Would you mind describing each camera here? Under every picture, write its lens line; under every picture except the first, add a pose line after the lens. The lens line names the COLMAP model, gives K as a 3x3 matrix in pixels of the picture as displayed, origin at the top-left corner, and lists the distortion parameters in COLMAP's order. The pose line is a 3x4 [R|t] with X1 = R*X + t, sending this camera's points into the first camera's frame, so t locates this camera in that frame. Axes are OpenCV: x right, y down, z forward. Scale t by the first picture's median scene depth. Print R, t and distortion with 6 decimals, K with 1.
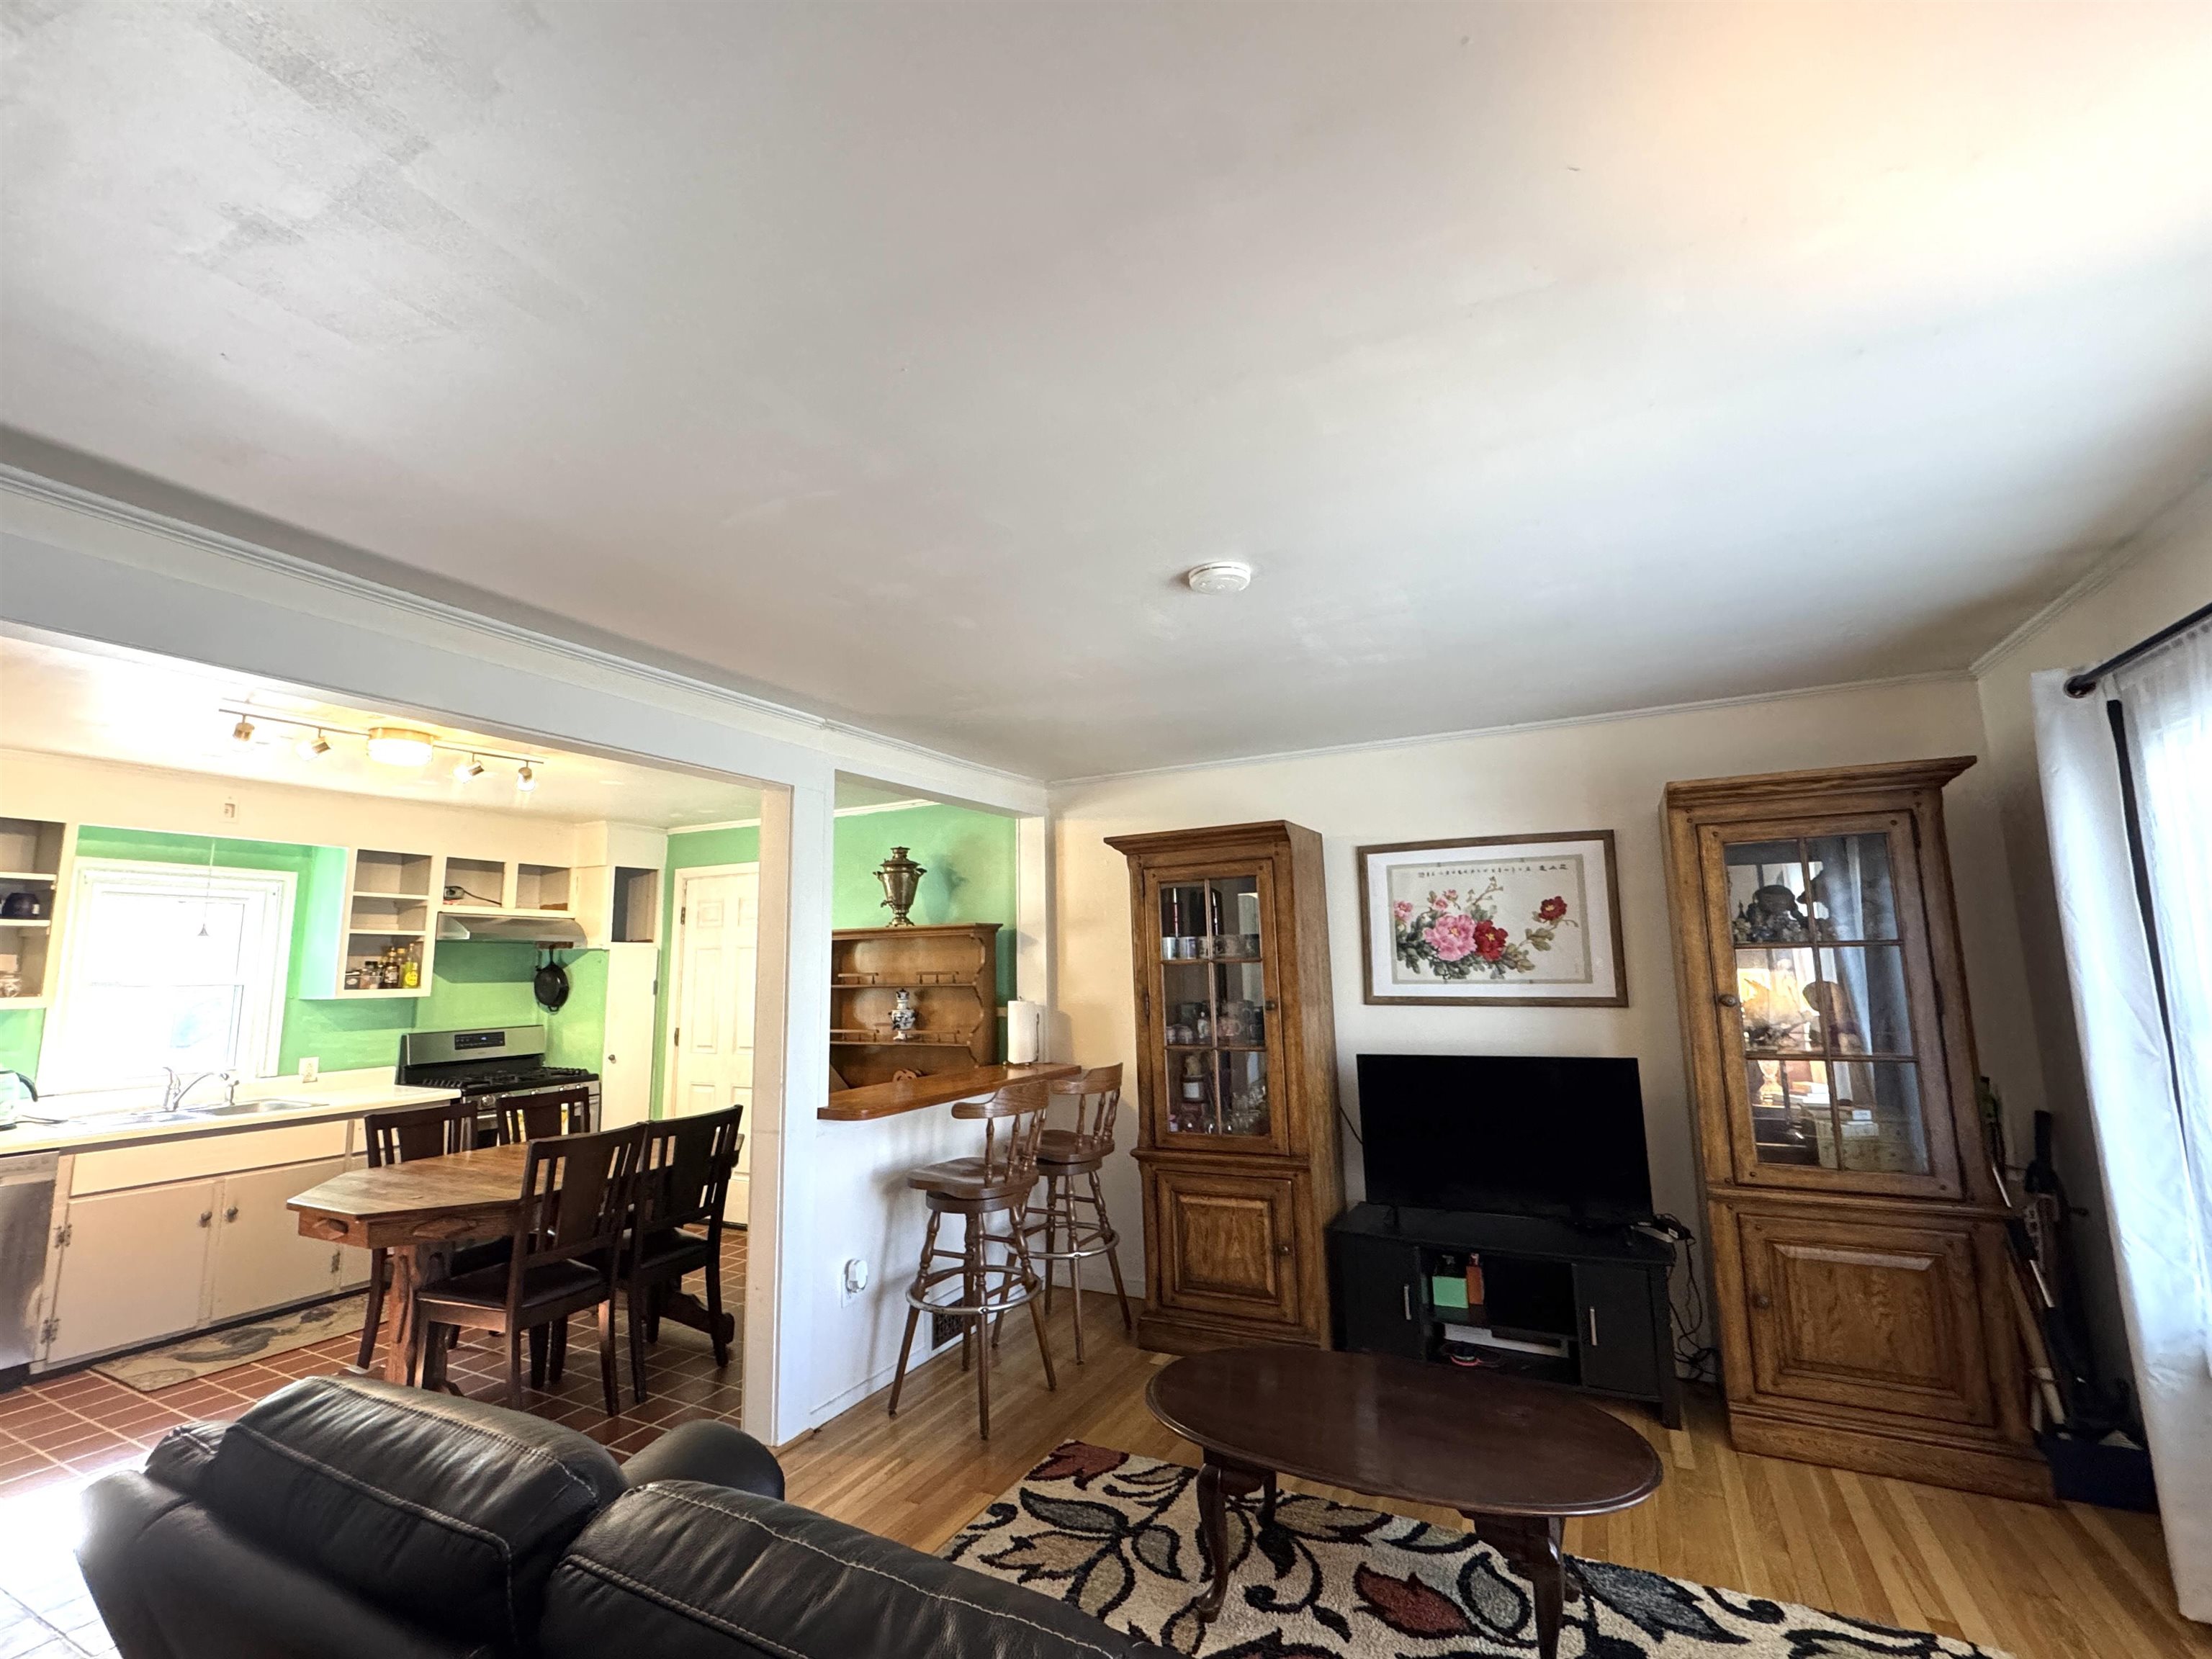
lens RADIAL K [[967.7, 0, 1102.5], [0, 967.7, 829.1], [0, 0, 1]] dist [-0.004315, 0.000835]
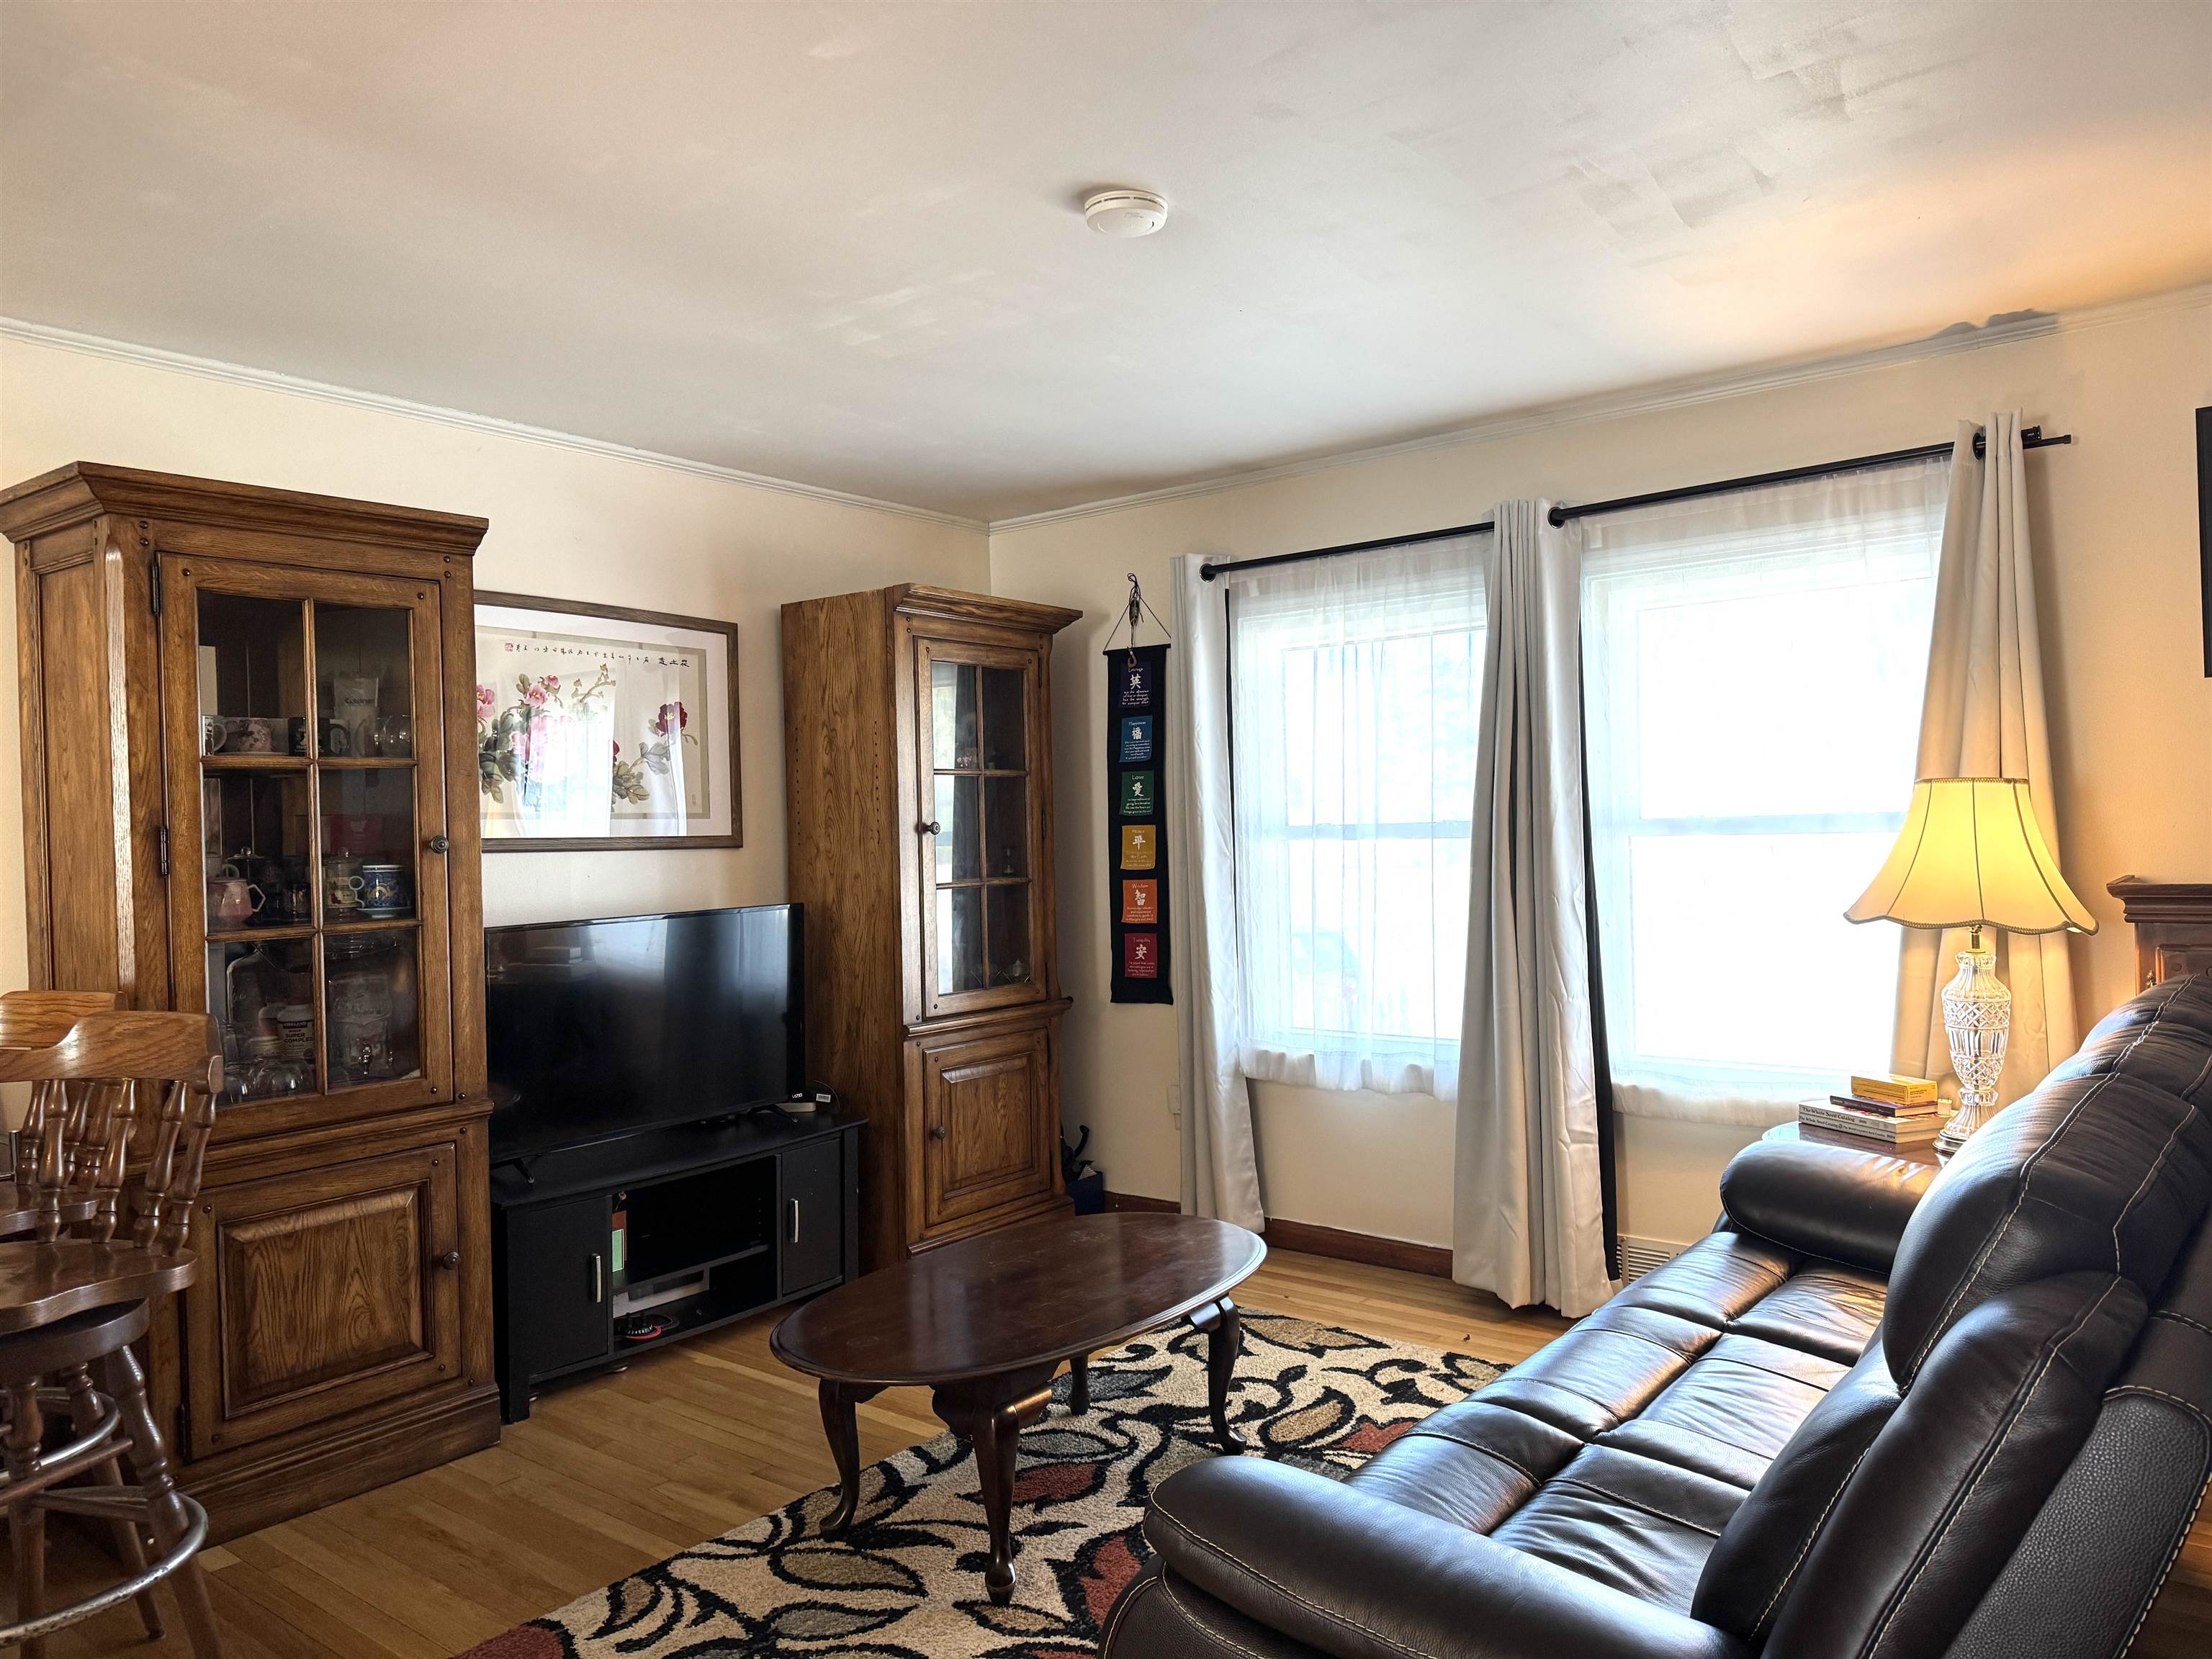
lens RADIAL K [[1535.2, 0, 1111.7], [0, 1535.2, 829.4], [0, 0, 1]] dist [0.058163, -0.043951]
pose [[0.190822, 0.014817, 0.981513, -0.604410], [-0.119493, 0.992801, 0.008244, 0.113699], [-0.974325, -0.118857, 0.191218, 0.426737]]
